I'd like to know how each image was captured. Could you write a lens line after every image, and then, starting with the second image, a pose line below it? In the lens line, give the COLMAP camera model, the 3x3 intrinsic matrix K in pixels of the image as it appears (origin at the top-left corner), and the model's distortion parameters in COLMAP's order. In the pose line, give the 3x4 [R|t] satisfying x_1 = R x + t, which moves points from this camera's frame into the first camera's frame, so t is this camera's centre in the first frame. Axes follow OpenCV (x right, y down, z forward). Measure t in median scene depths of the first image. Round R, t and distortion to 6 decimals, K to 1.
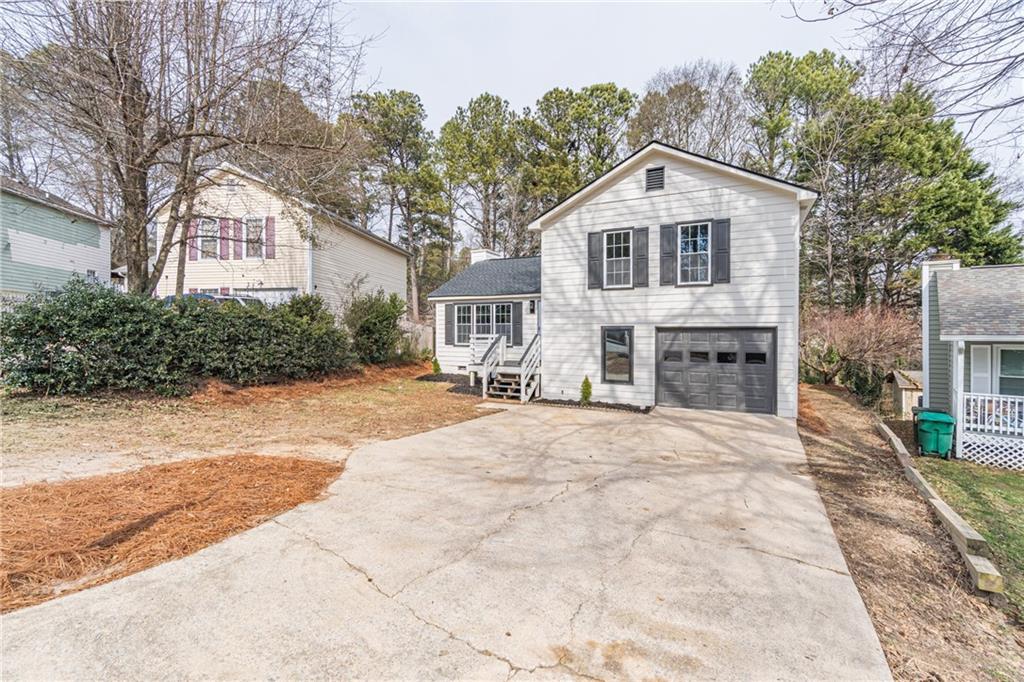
lens RADIAL K [[468.7, 0, 501.9], [0, 468.7, 340.4], [0, 0, 1]] dist [-0.001074, -0.000738]
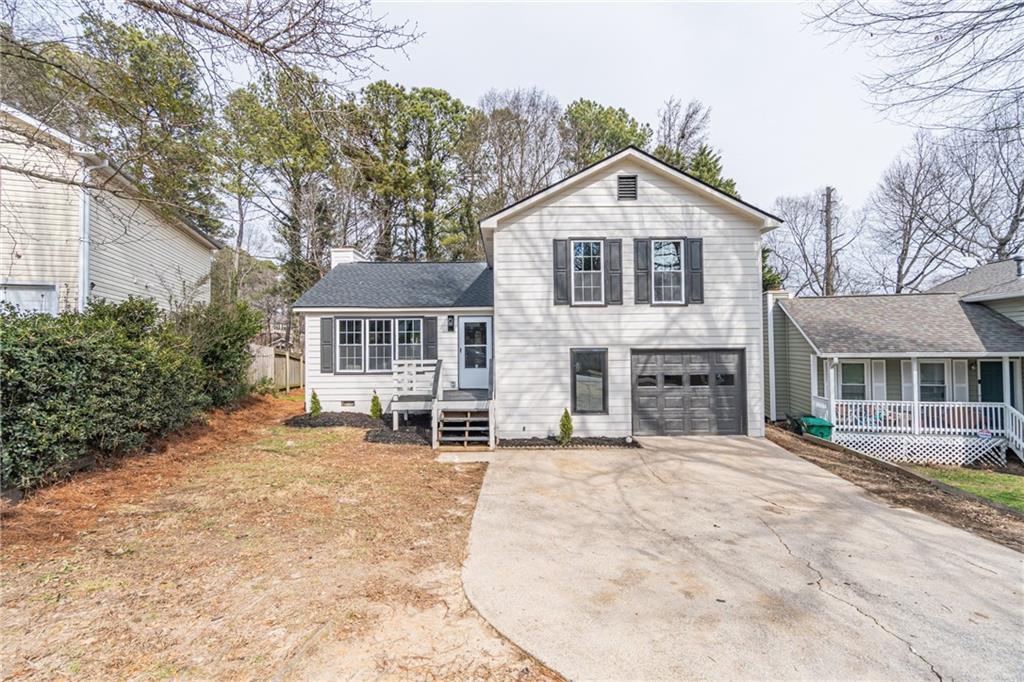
lens RADIAL K [[468.7, 0, 518.2], [0, 468.7, 337.3], [0, 0, 1]] dist [-0.001074, -0.000738]
pose [[0.877862, -0.001761, 0.478910, -0.295738], [0.017951, 0.999412, -0.029230, -0.028360], [-0.478576, 0.034257, 0.877377, 0.302487]]
